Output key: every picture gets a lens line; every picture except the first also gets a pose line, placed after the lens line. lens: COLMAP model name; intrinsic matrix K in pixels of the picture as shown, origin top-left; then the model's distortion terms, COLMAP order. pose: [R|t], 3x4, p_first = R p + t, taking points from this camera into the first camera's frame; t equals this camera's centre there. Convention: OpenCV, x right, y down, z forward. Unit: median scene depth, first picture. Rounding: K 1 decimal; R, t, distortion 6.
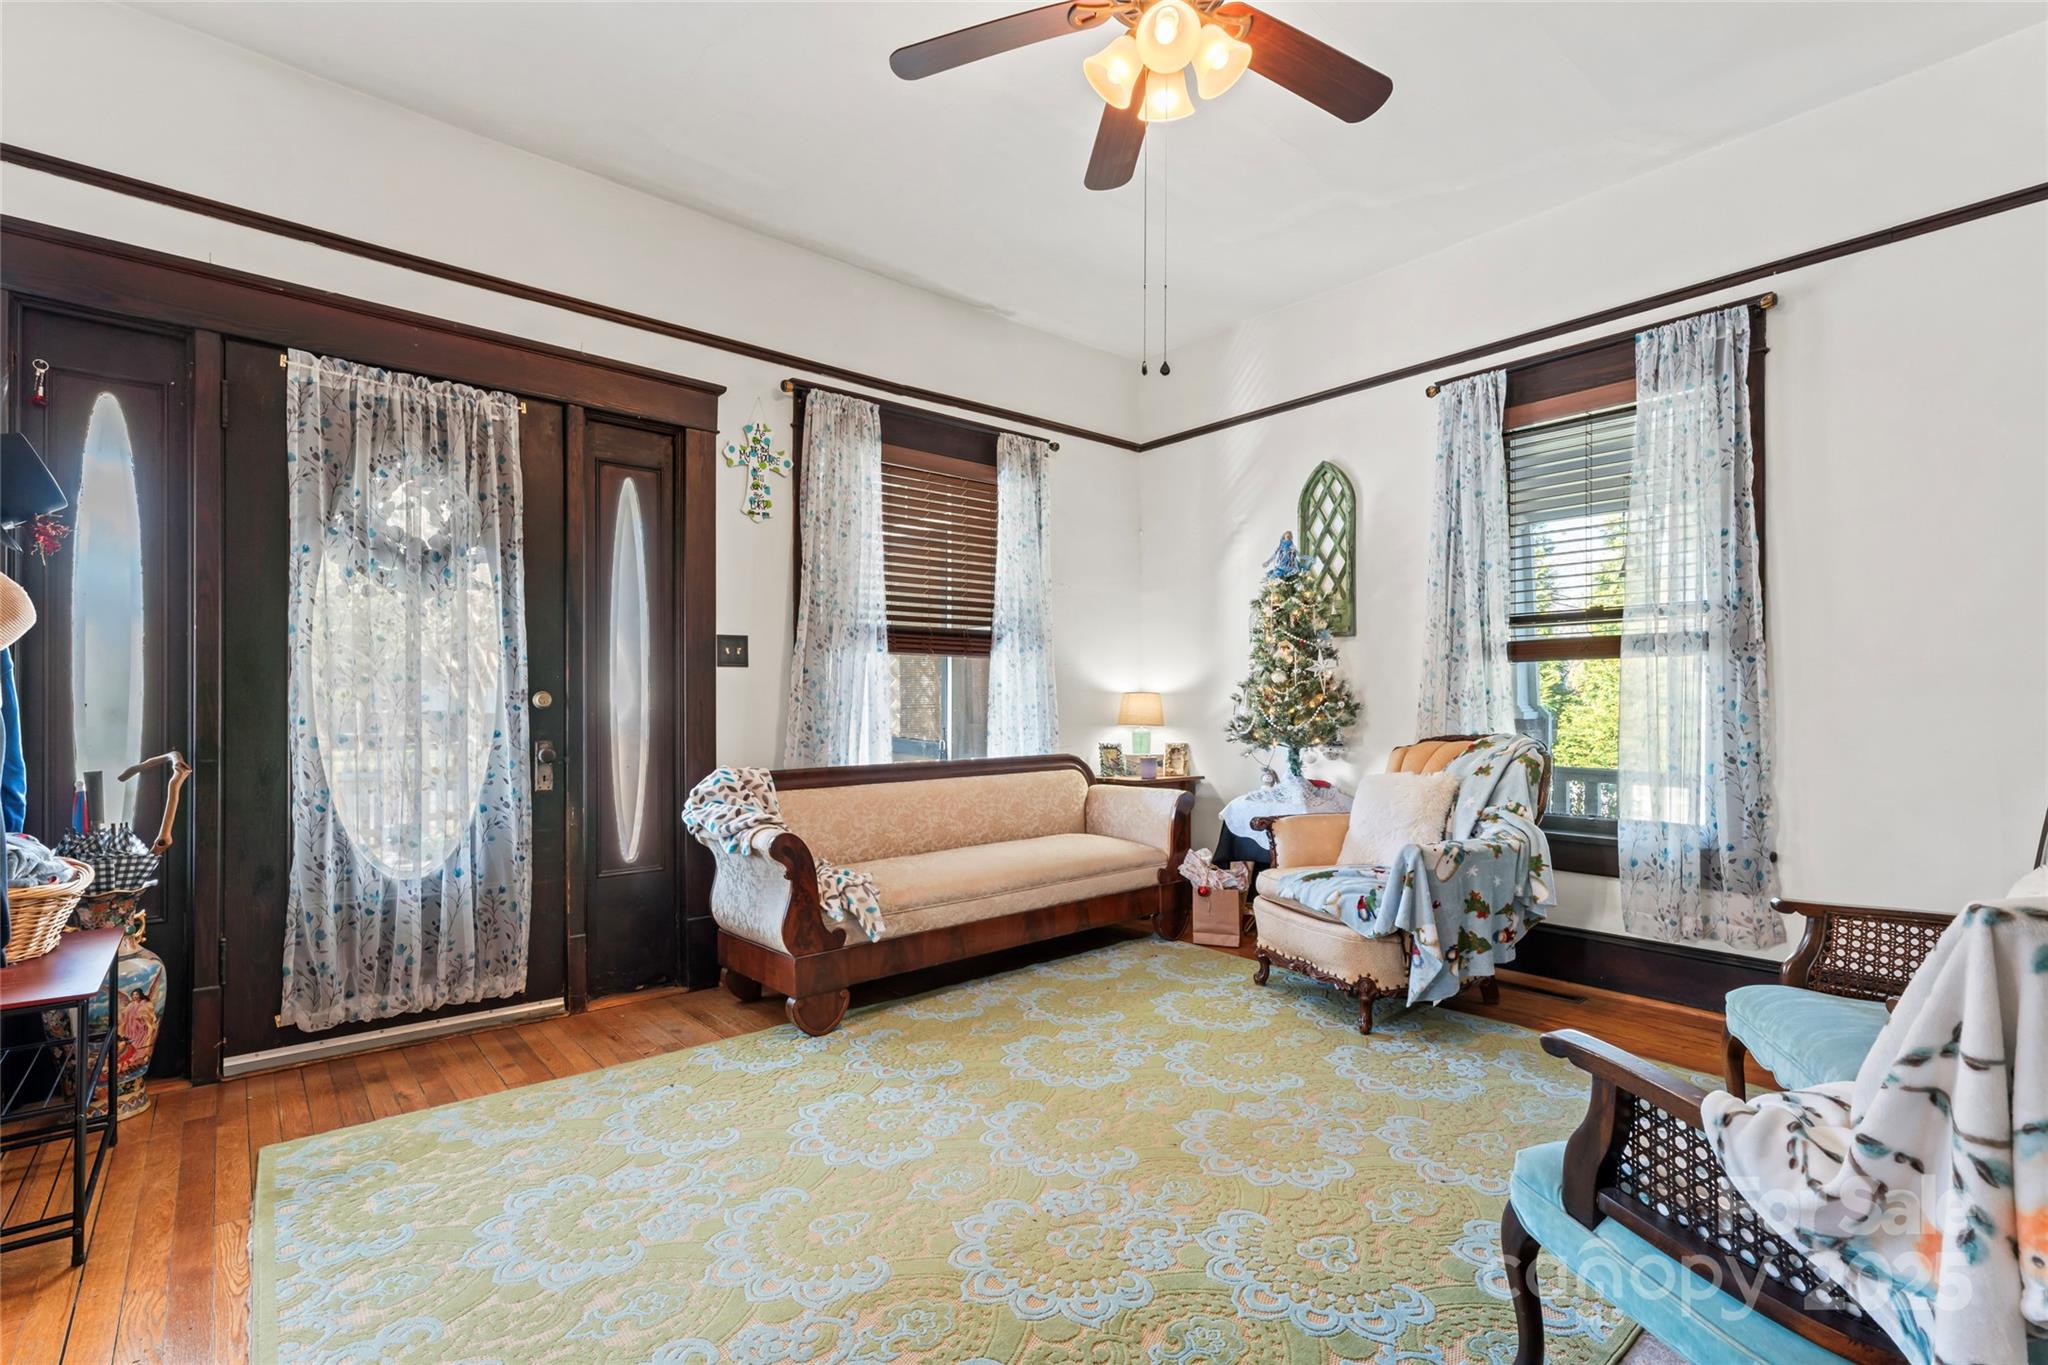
lens RADIAL K [[924.8, 0, 1015.4], [0, 924.8, 694.2], [0, 0, 1]] dist [-0.001772, 0.000777]
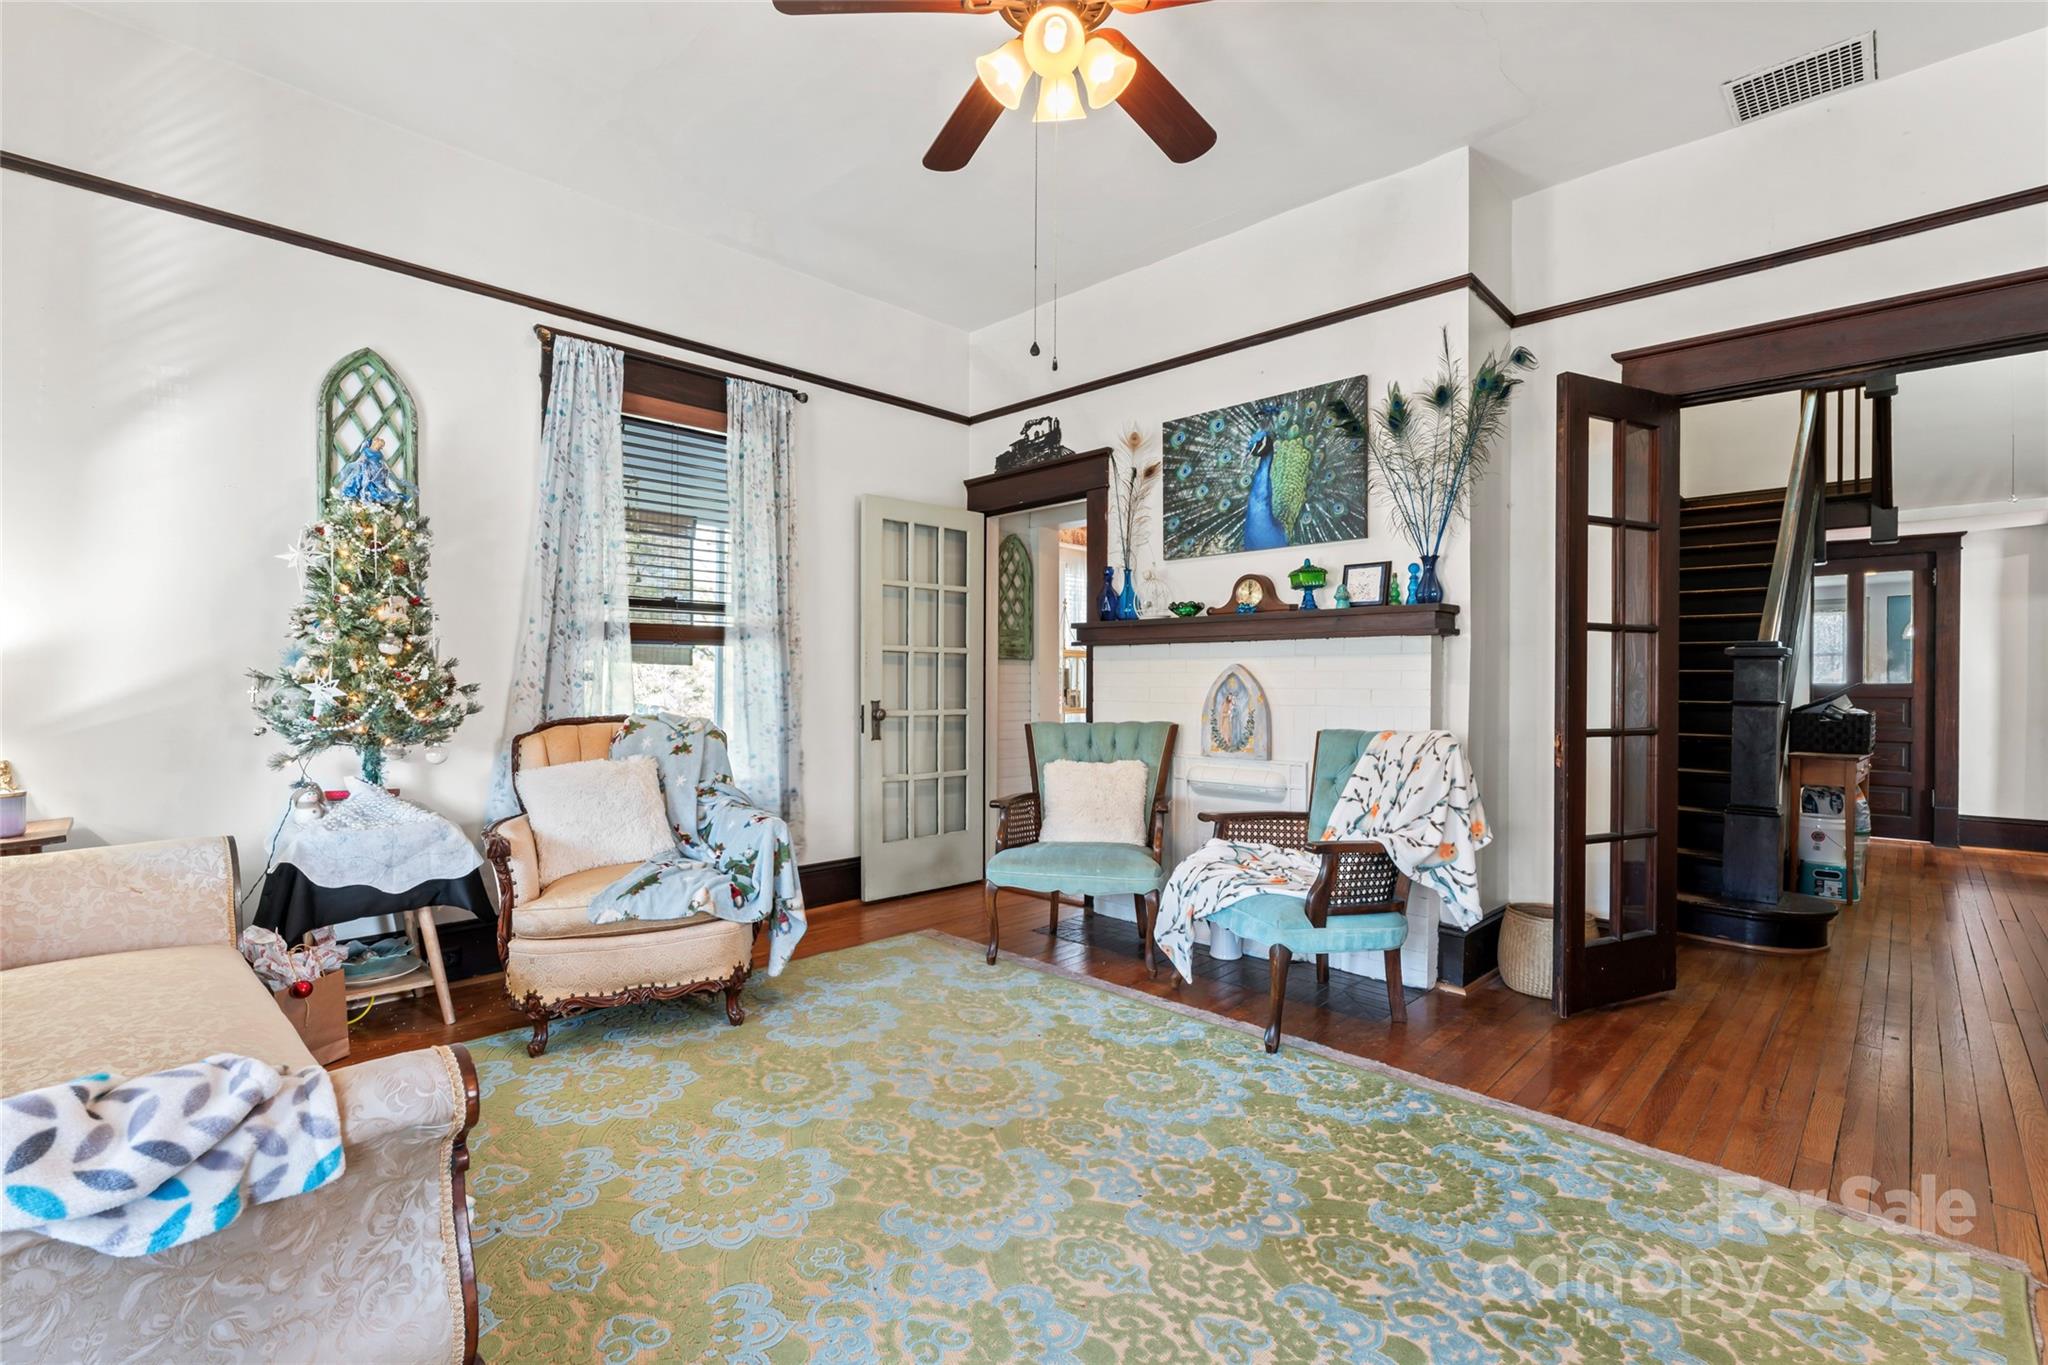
lens RADIAL K [[924.8, 0, 1012.1], [0, 924.8, 682.0], [0, 0, 1]] dist [-0.001772, 0.000777]
pose [[-0.090978, 0.001194, 0.995852, -0.544603], [-0.011814, 0.999928, -0.002278, 0.005685], [-0.995783, -0.011972, -0.090957, 0.712612]]
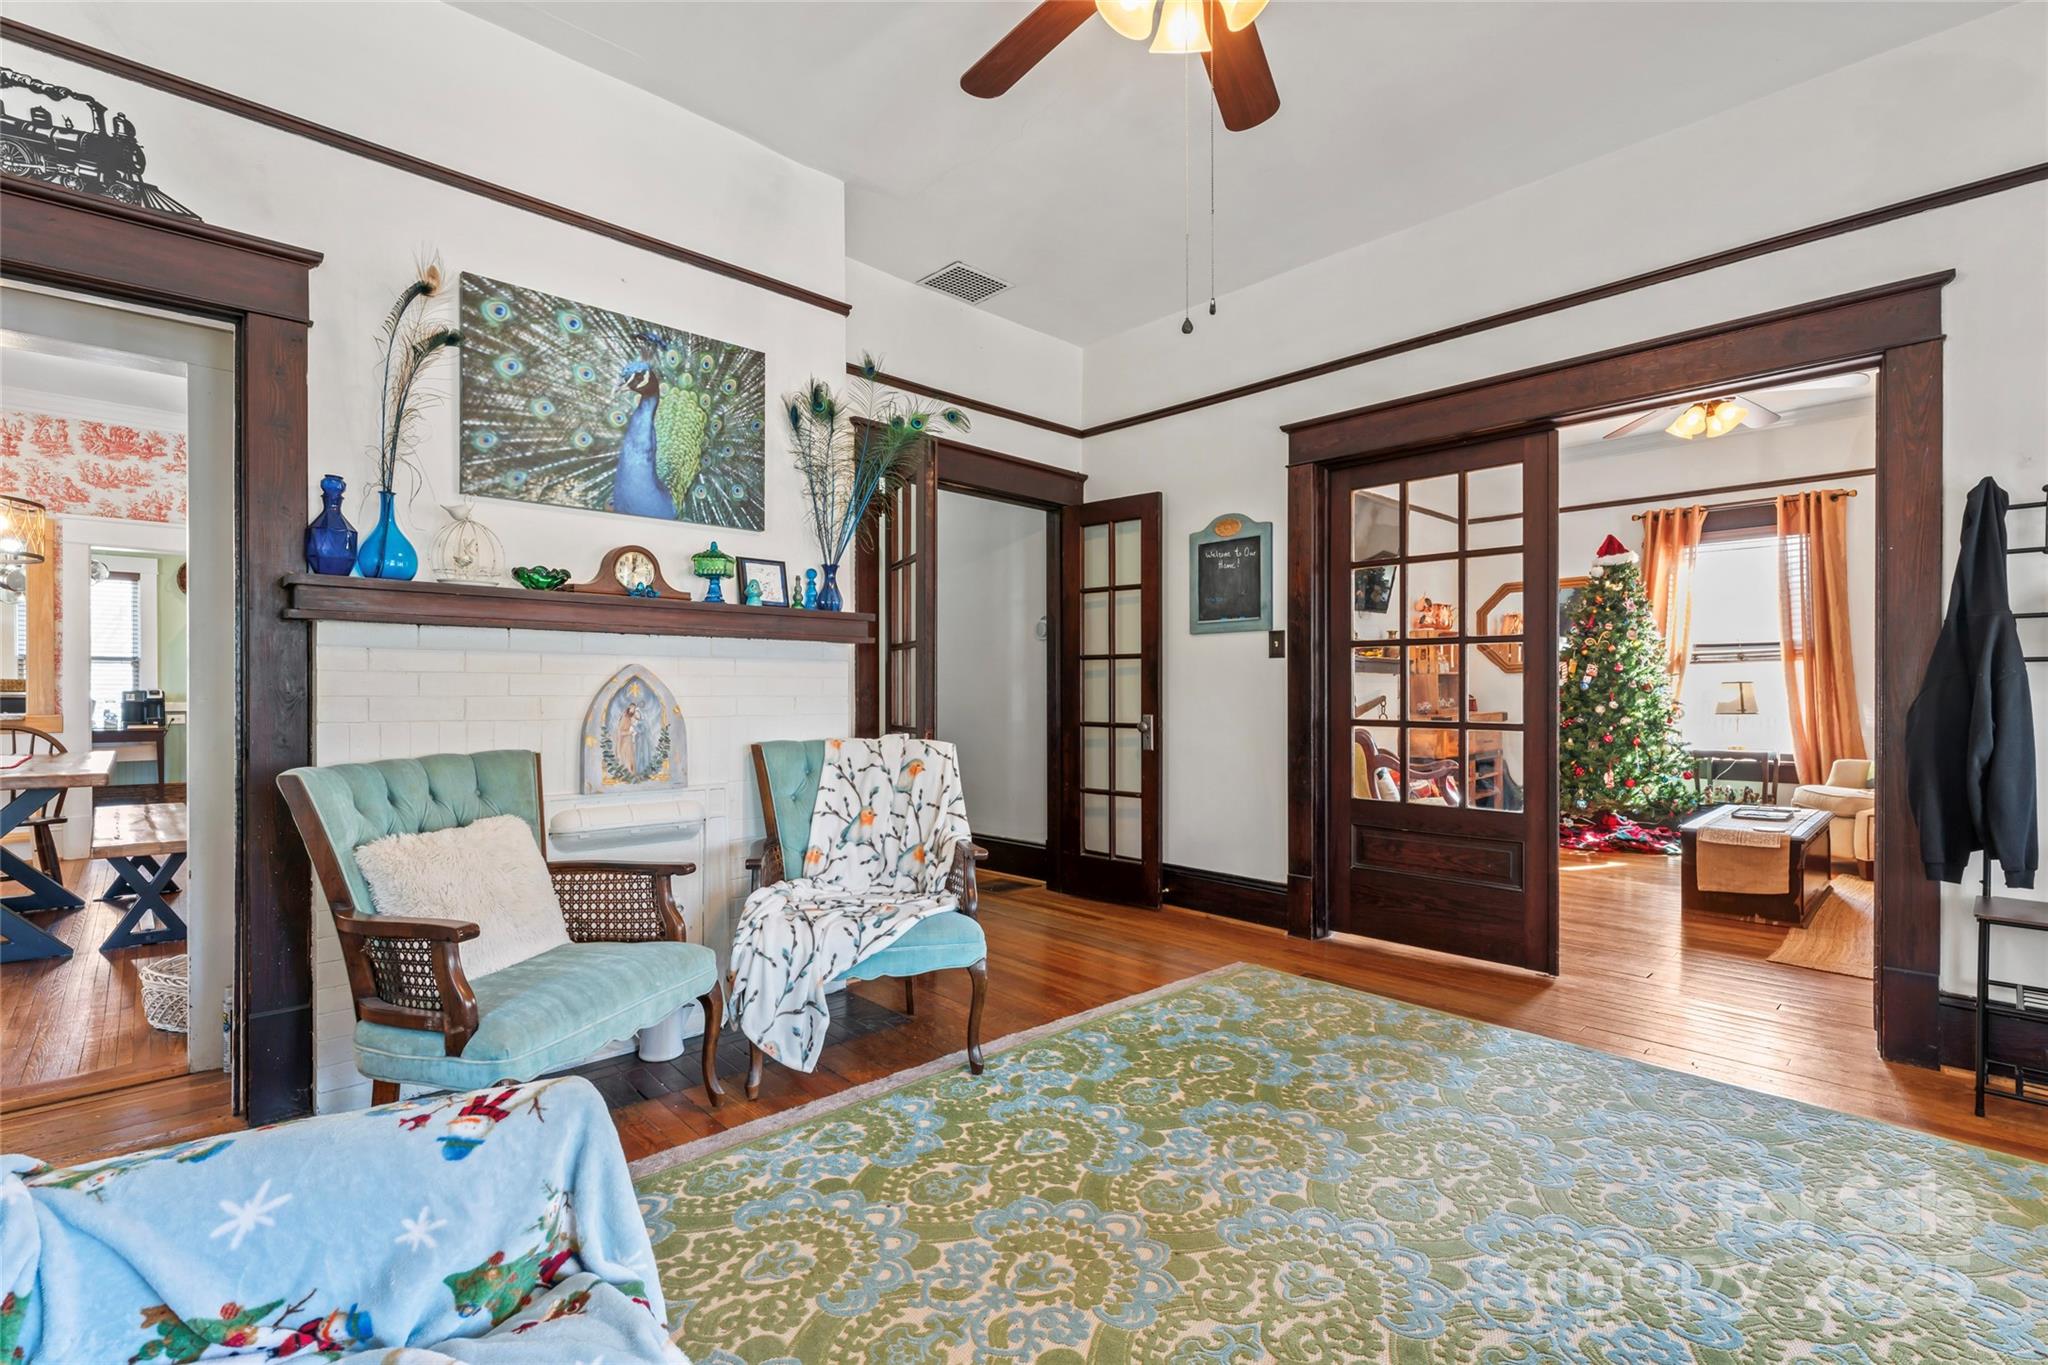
lens RADIAL K [[924.8, 0, 1024.9], [0, 924.8, 689.7], [0, 0, 1]] dist [-0.001772, 0.000777]
pose [[-0.998484, -0.002026, -0.055012, 0.230514], [-0.001499, 0.999953, -0.009627, 0.008456], [0.055029, -0.009529, -0.998439, 1.185486]]
